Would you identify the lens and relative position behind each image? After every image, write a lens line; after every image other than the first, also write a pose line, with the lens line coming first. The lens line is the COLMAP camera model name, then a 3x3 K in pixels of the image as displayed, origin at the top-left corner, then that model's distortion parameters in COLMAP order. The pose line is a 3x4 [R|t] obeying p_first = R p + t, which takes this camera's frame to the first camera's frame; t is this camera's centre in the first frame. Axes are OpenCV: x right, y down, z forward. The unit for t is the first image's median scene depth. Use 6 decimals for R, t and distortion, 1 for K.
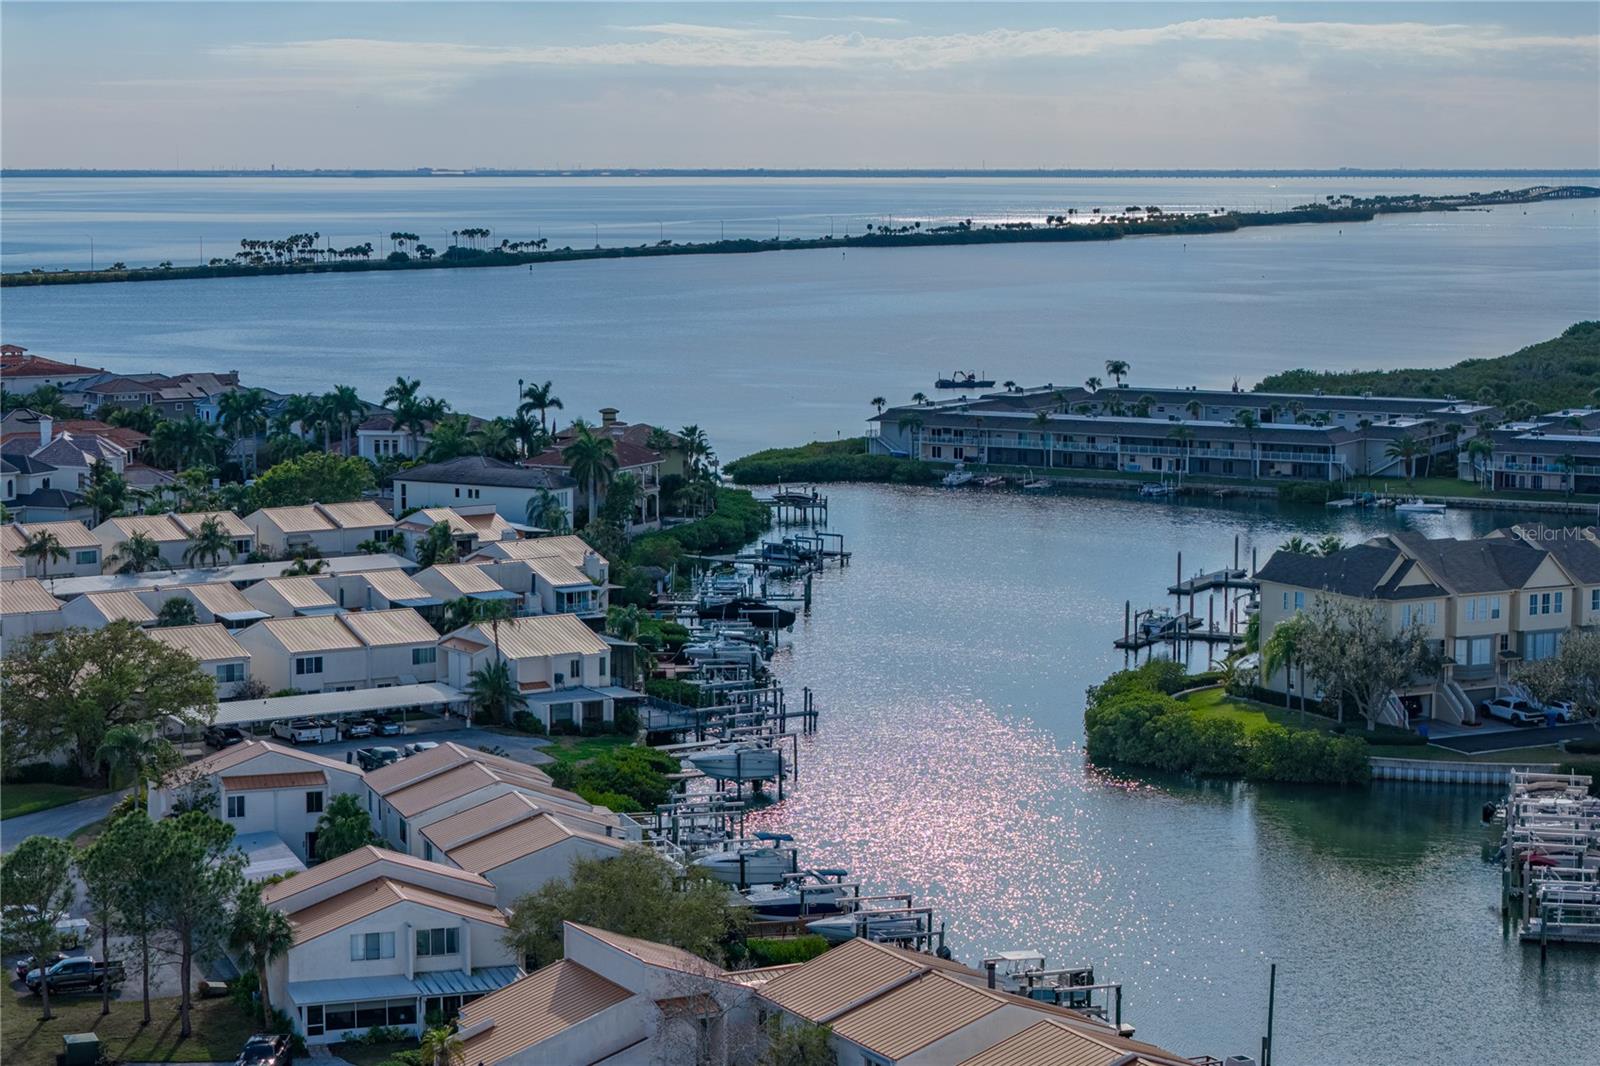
lens RADIAL K [[3411.0, 0, 800.1], [0, 3411.0, 532.4], [0, 0, 1]] dist [0.040279, 0.000000]
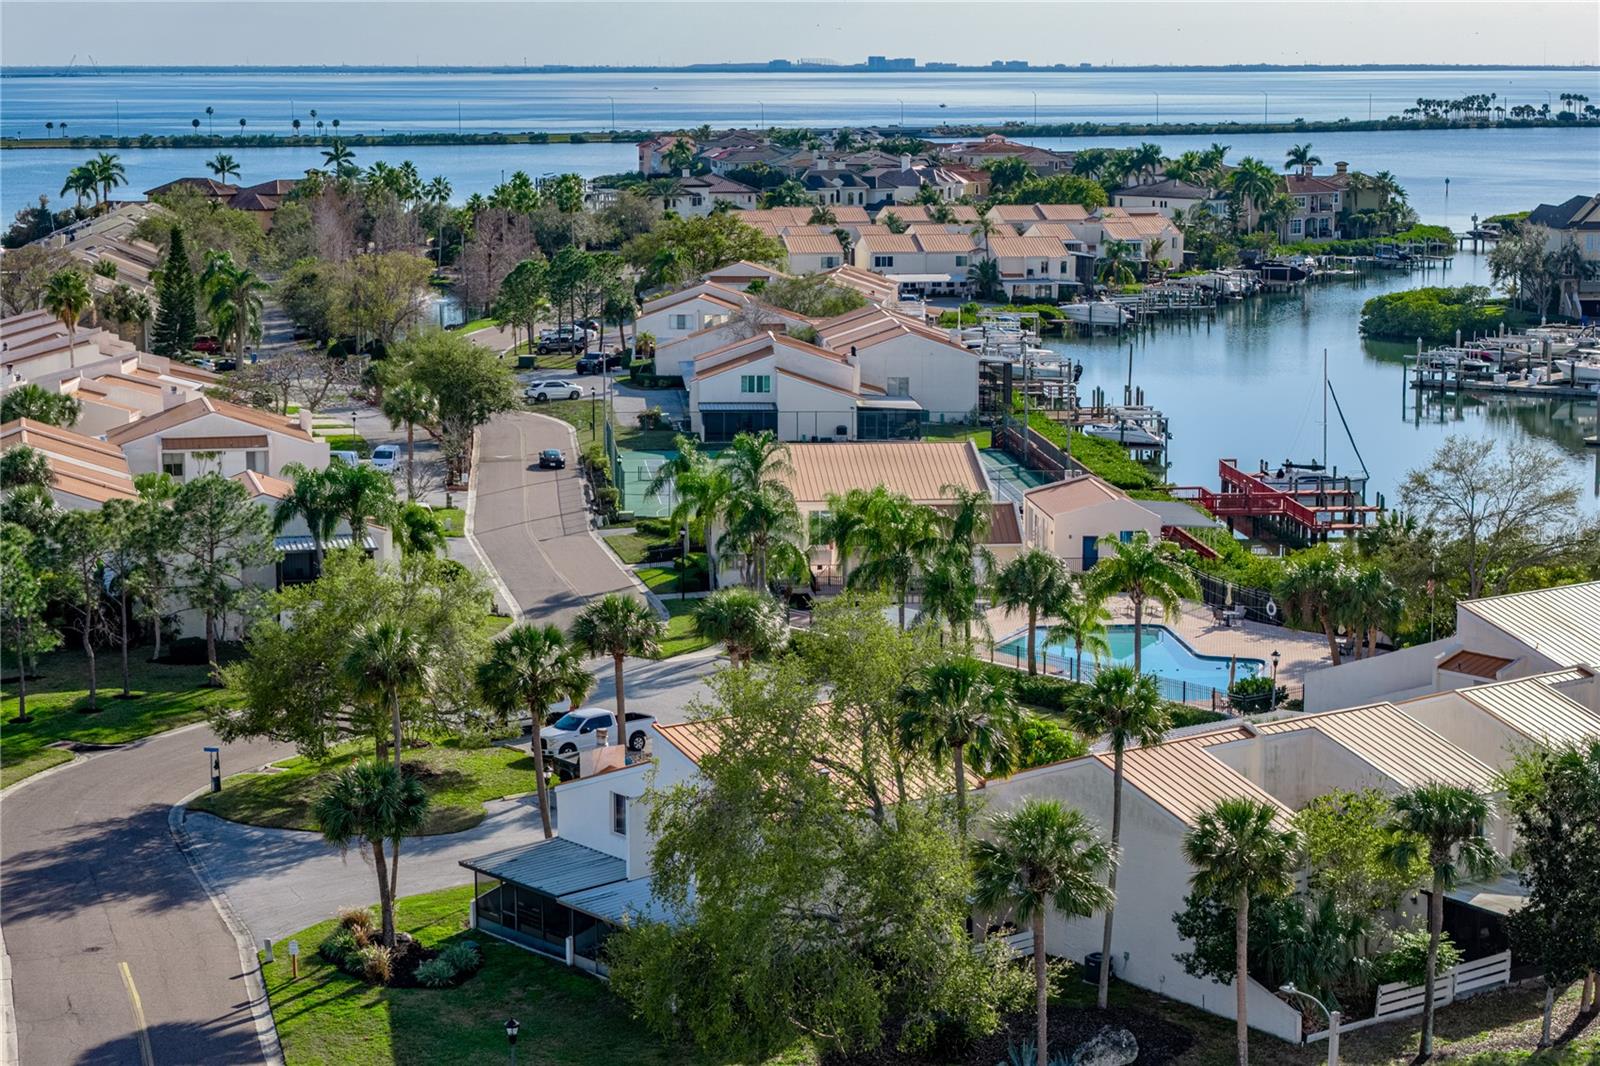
lens RADIAL K [[3411.0, 0, 801.7], [0, 3411.0, 532.3], [0, 0, 1]] dist [0.040279, 0.000000]
pose [[0.918648, 0.051700, -0.391679, 0.268352], [-0.040936, 0.998521, 0.035789, 0.065683], [0.392950, -0.016843, 0.919405, -0.281915]]
